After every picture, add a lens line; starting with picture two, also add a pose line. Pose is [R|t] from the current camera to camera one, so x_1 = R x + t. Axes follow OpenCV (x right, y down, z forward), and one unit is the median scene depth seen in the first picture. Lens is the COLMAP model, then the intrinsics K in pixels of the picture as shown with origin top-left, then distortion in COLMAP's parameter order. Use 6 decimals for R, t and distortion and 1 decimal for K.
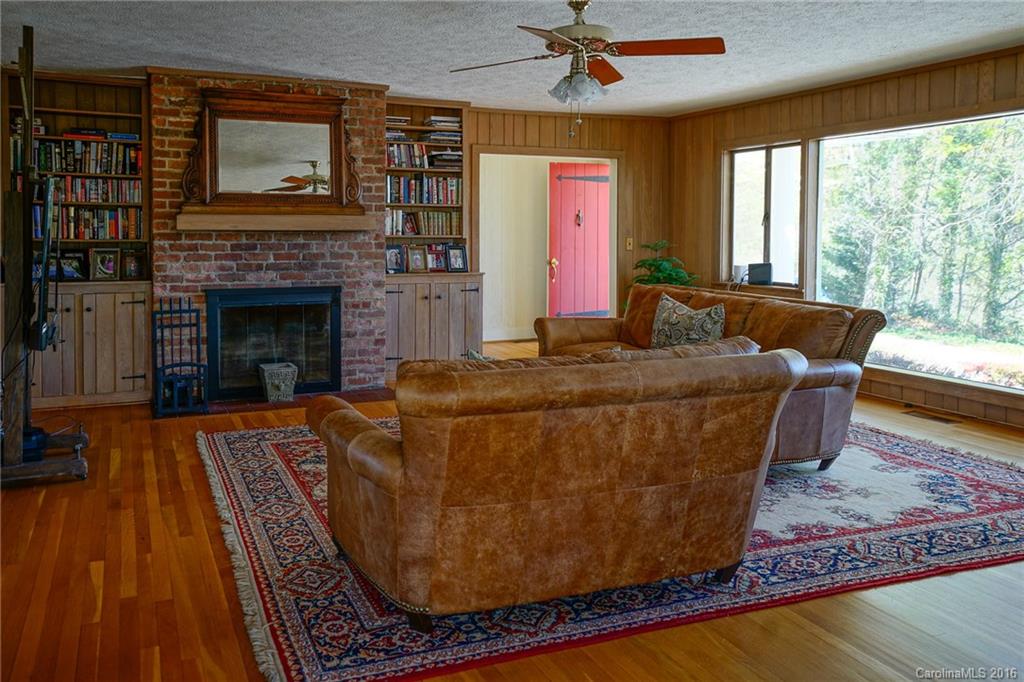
lens RADIAL K [[682.2, 0, 511.7], [0, 682.2, 367.8], [0, 0, 1]] dist [0.001586, 0.027270]
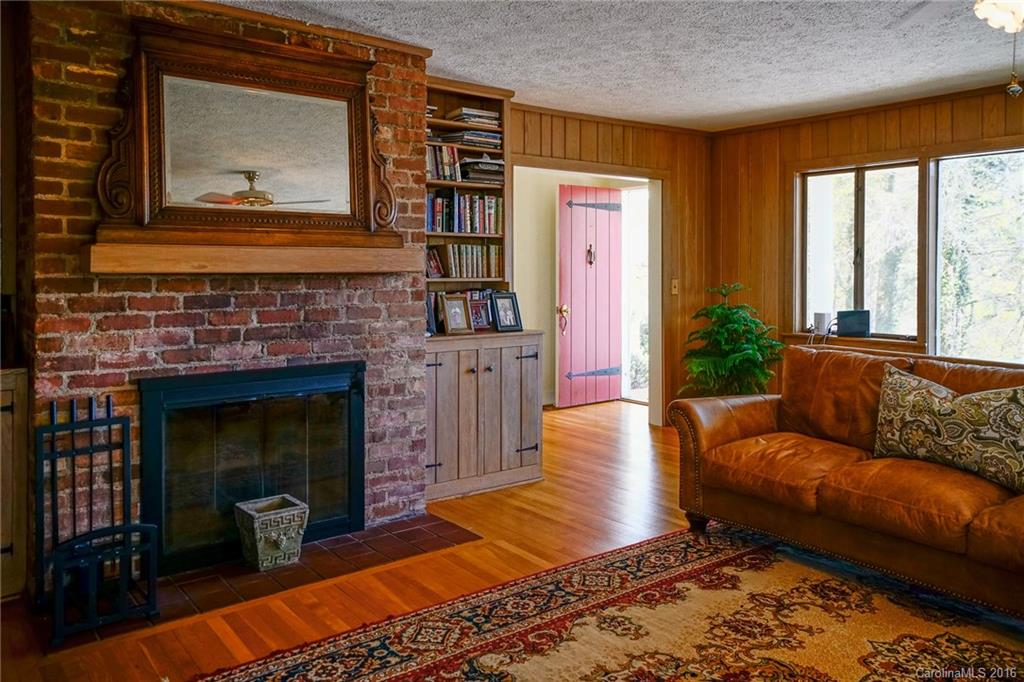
lens RADIAL K [[682.2, 0, 511.7], [0, 682.2, 367.8], [0, 0, 1]] dist [0.001586, 0.027270]
pose [[0.975759, -0.032316, 0.216448, -0.255460], [0.043564, 0.997926, -0.047394, -0.079244], [-0.214468, 0.055675, 0.975143, 0.370397]]
